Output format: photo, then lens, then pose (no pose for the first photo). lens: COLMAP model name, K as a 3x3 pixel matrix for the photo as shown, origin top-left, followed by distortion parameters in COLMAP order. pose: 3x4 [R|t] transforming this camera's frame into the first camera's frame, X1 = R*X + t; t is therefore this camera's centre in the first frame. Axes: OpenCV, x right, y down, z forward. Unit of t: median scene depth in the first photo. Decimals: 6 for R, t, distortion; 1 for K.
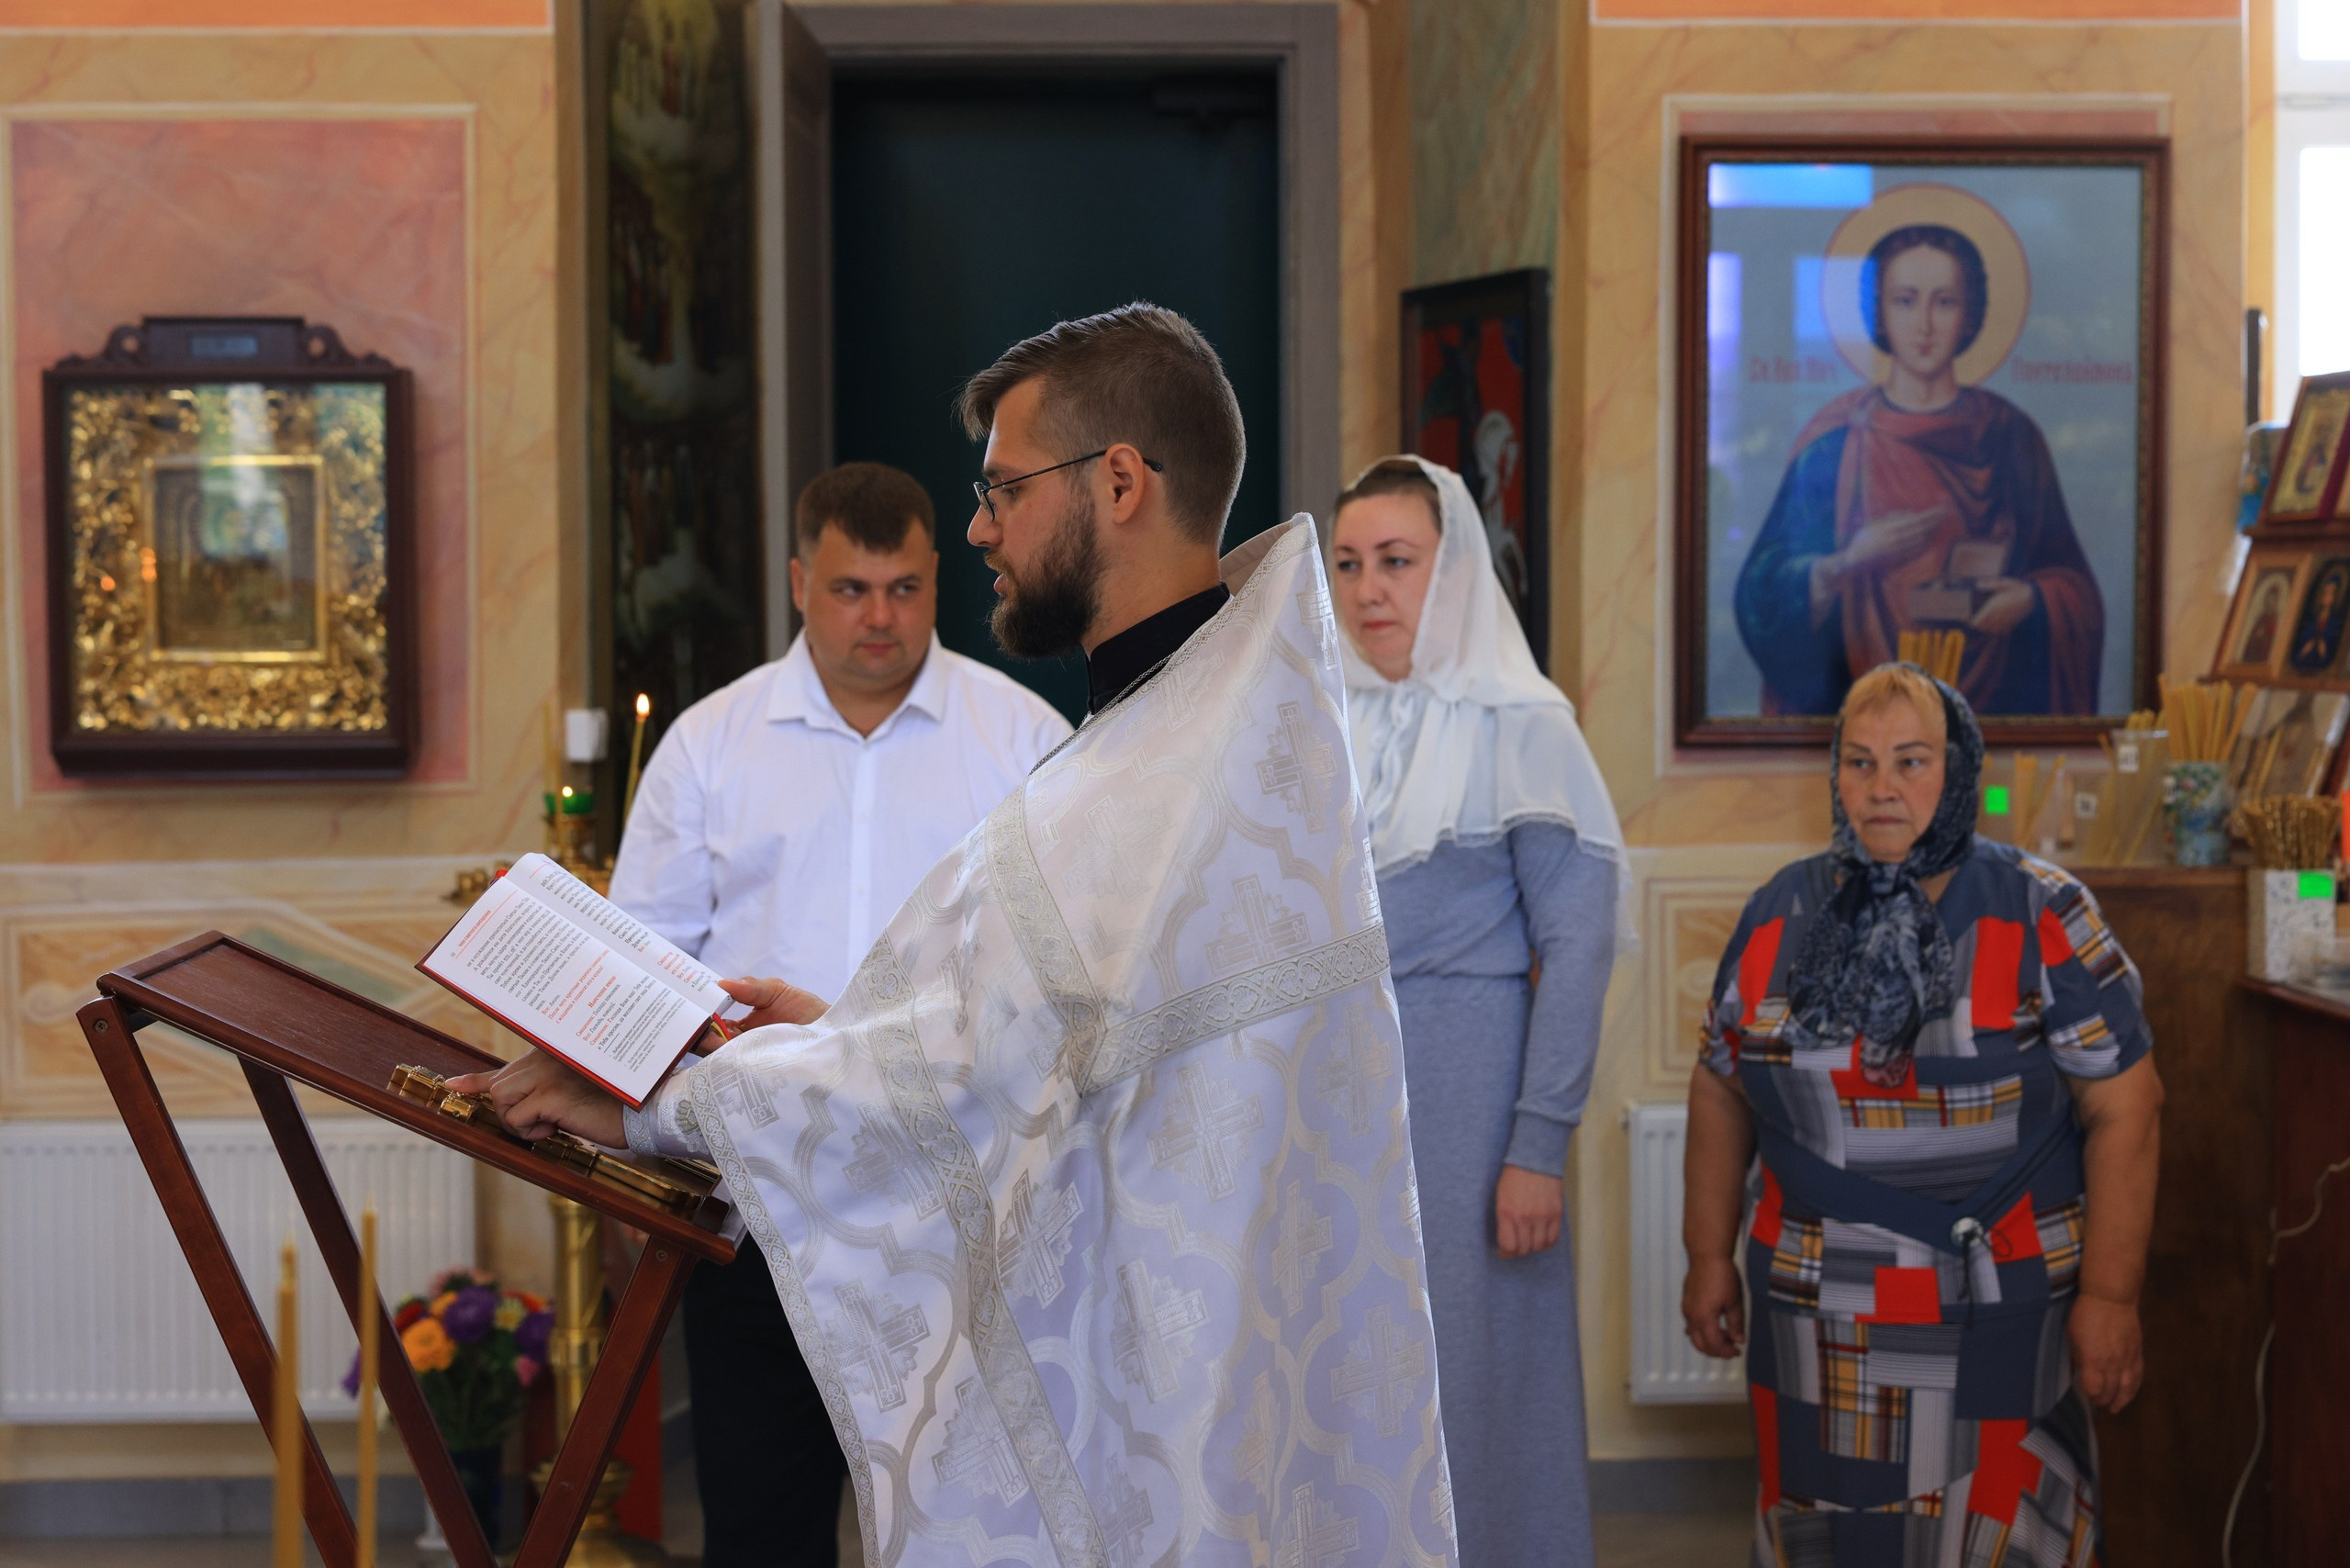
lens RADIAL K [[4430.0, 0, 1172.4], [0, 4430.0, 742.9], [0, 0, 1]] dist [0.006959, 0.000000]
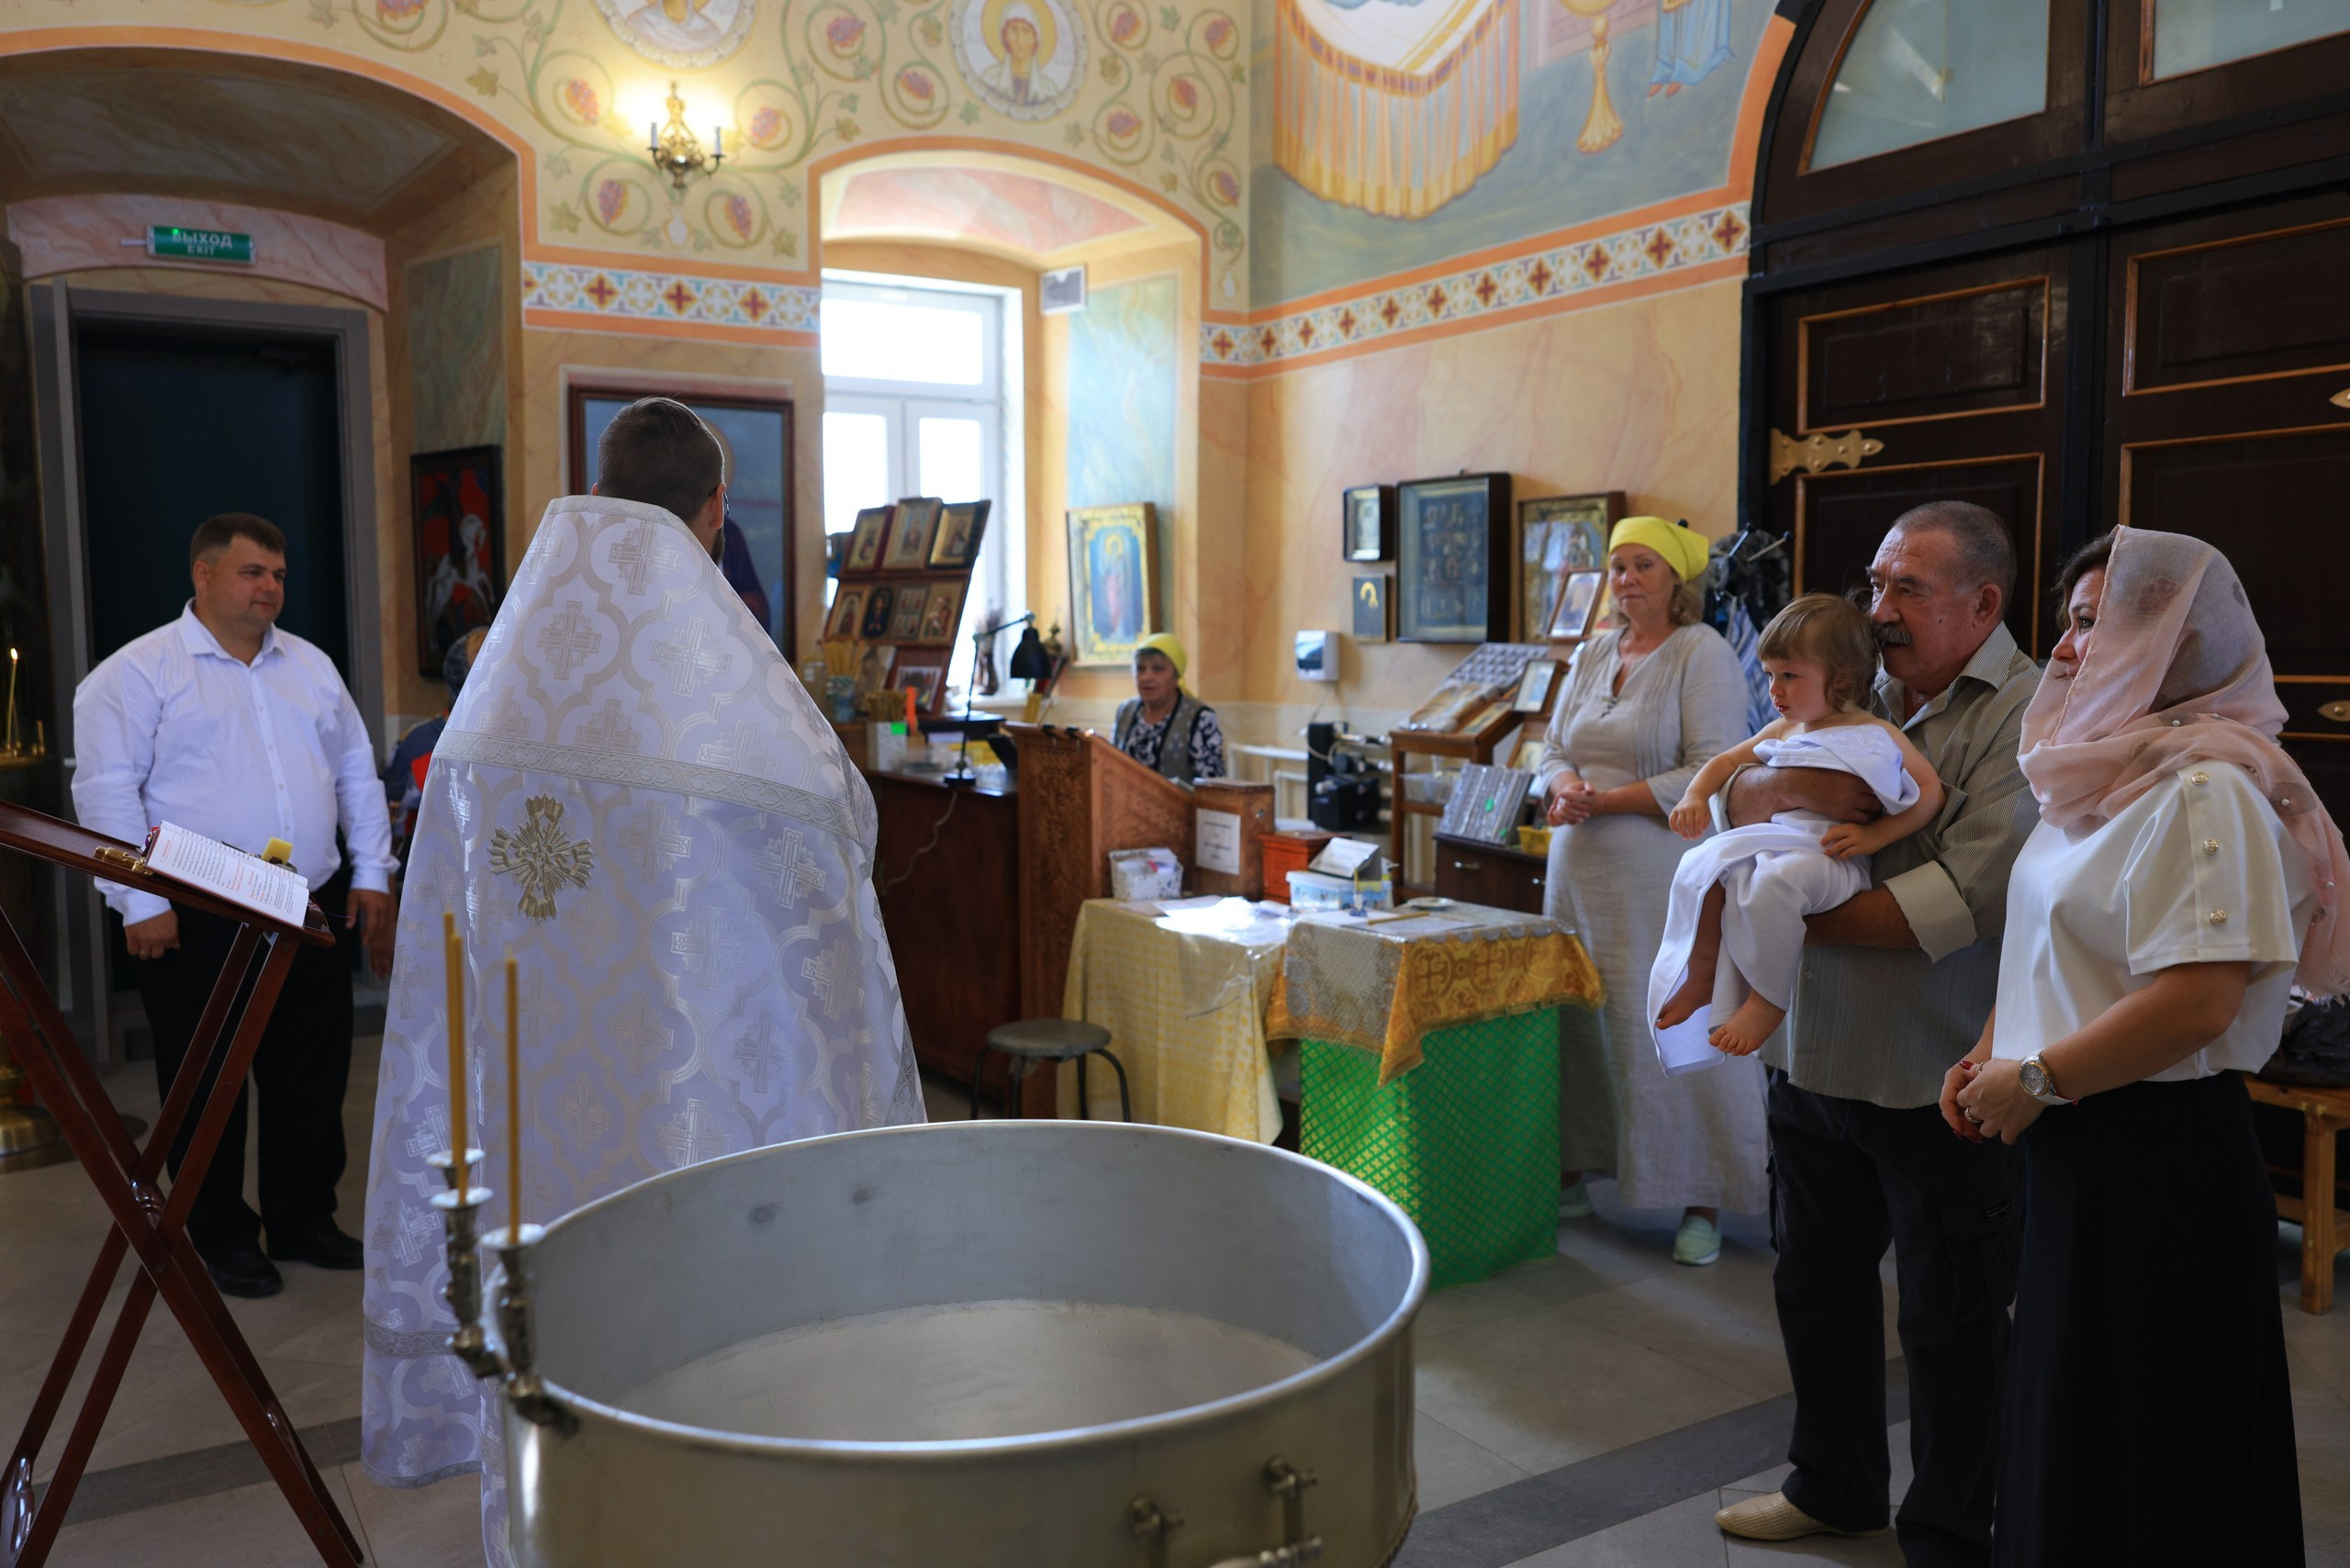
lens RADIAL K [[1839.3, 0, 1181.3], [0, 1839.3, 772.7], [0, 0, 1]] dist [0.004328, 0.003330]
pose [[0.864831, -0.039164, 0.500533, -0.078881], [0.016182, 0.998609, 0.050175, 0.008112], [-0.501802, -0.035293, 0.864262, 0.090554]]
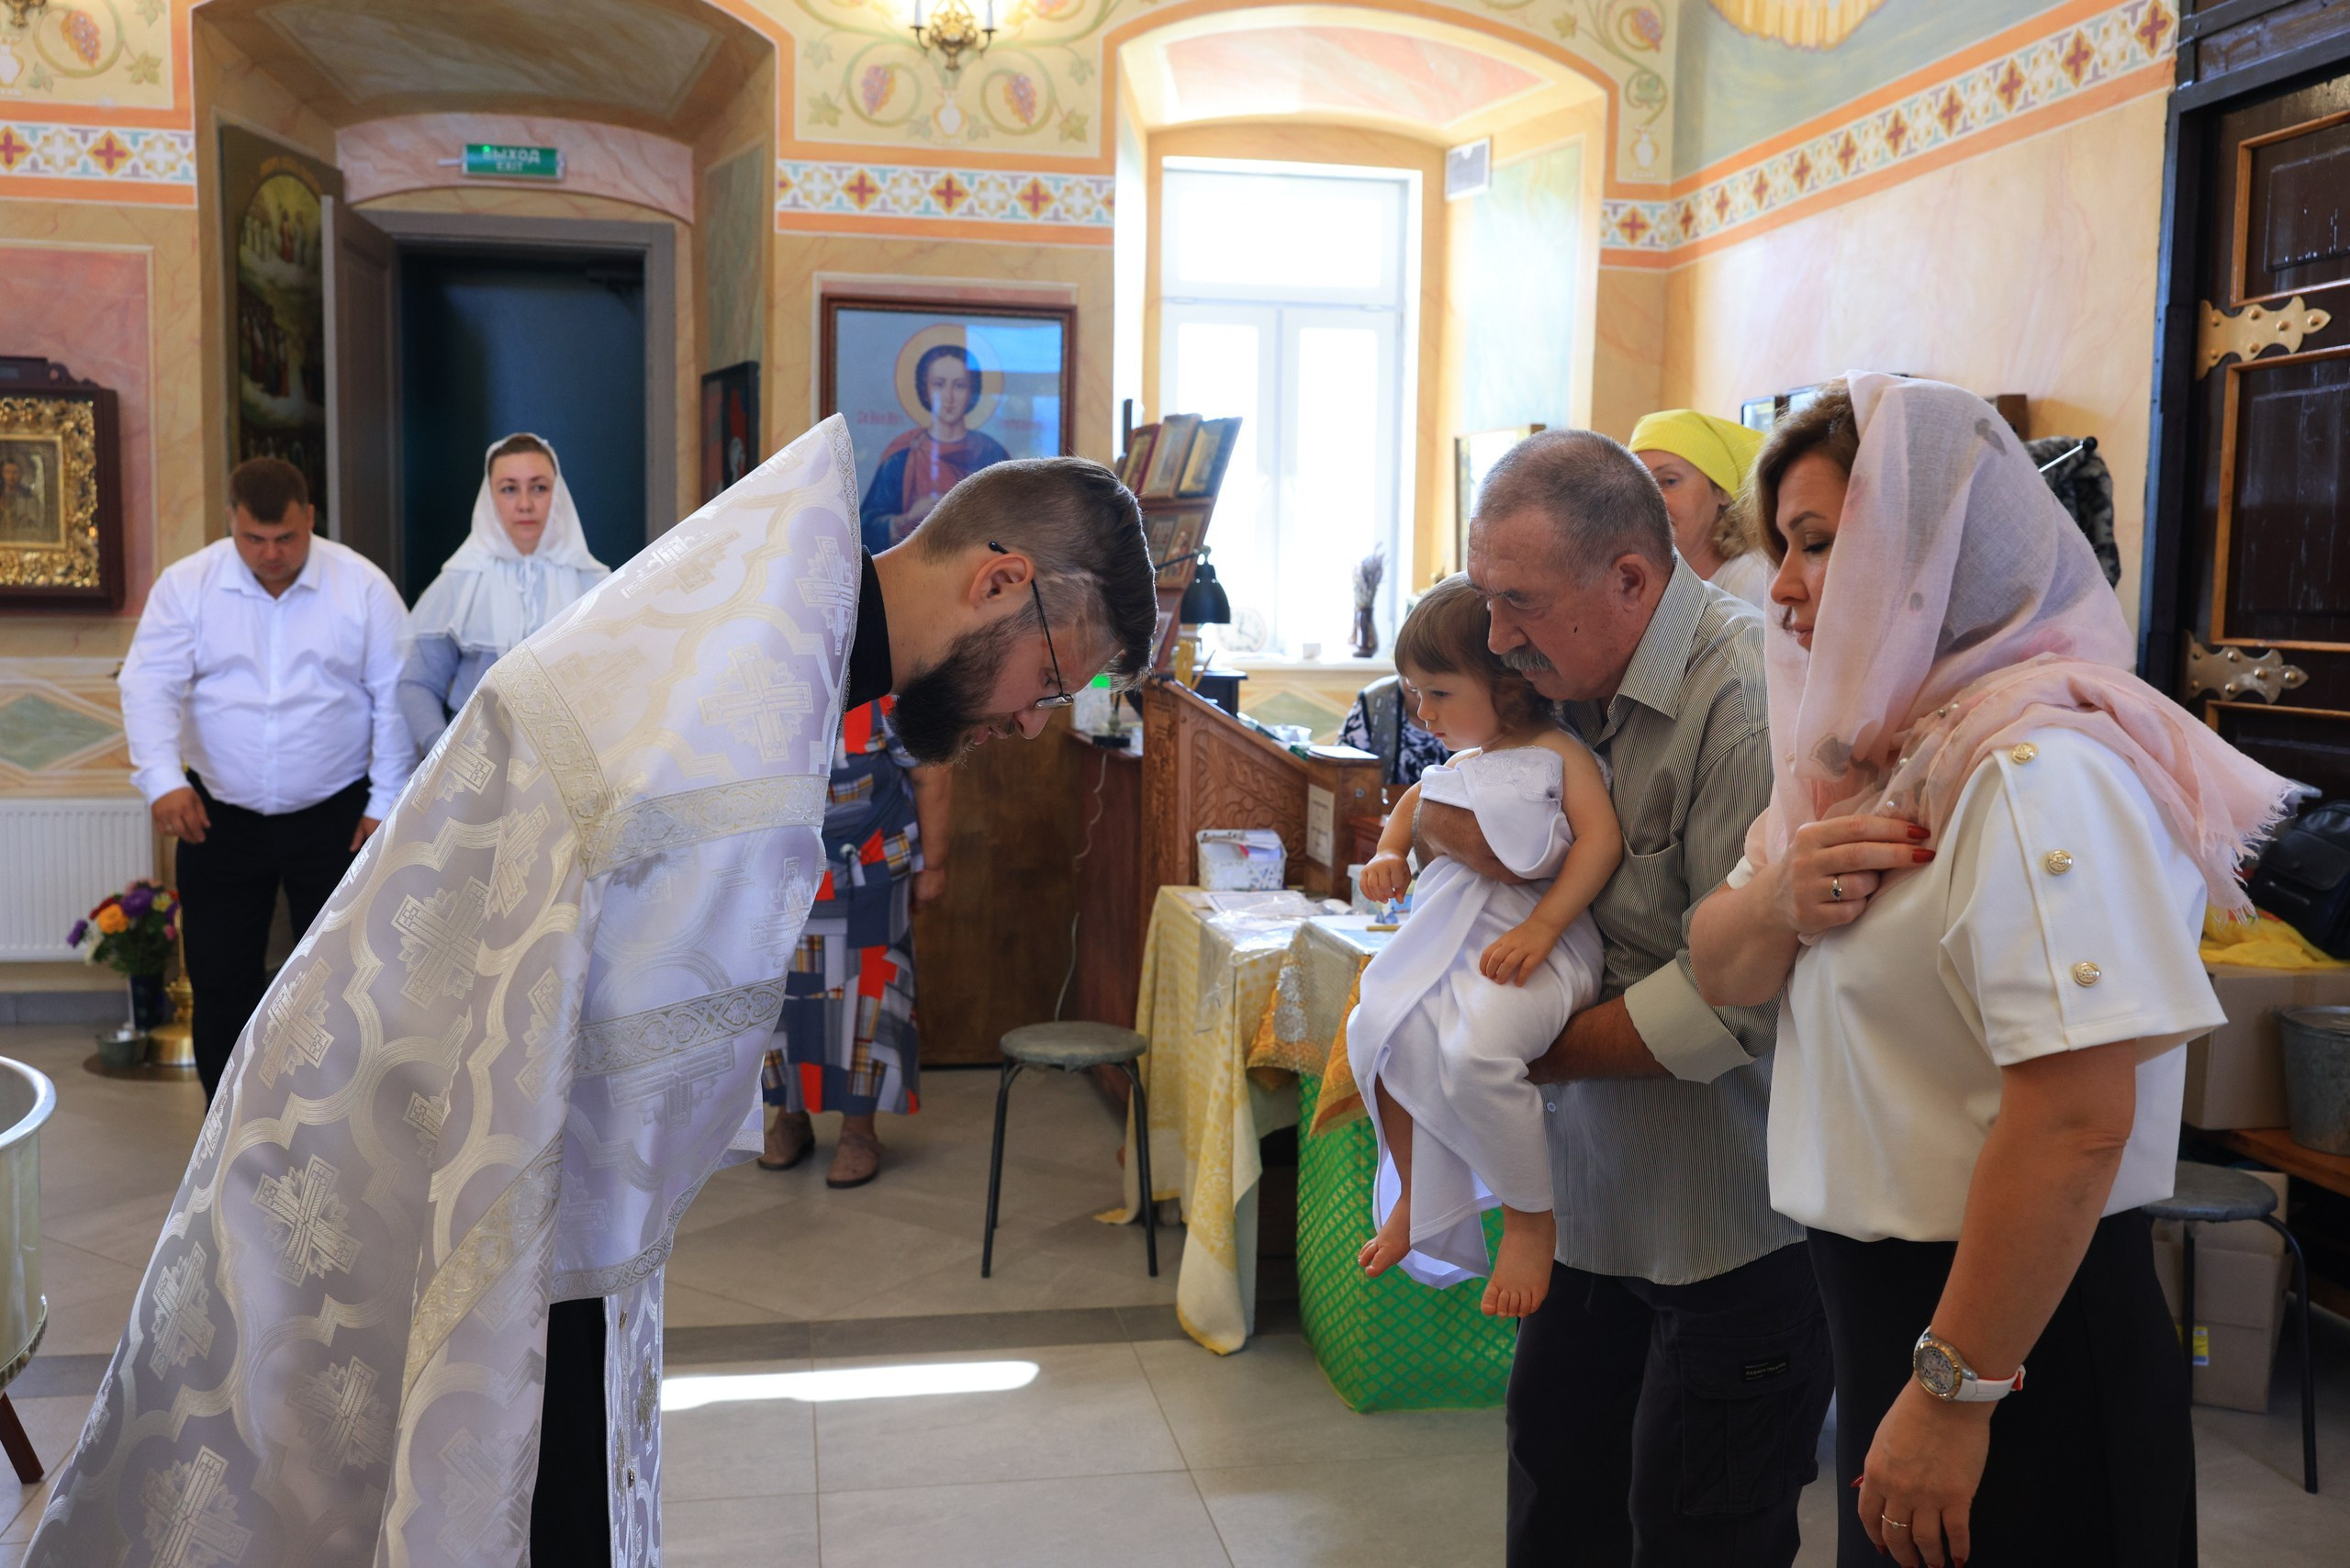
lens RADIAL K [[2146.7, 0, 1168.2], [0, 2146.7, 773.6], [0, 0, 1]] dist [0.007667, 0.000000]
pose [[0.987976, 0.009637, 0.154309, 0.121033], [-0.017980, 0.998445, 0.052760, 0.018943], [-0.153561, -0.054900, 0.986613, 0.046763]]
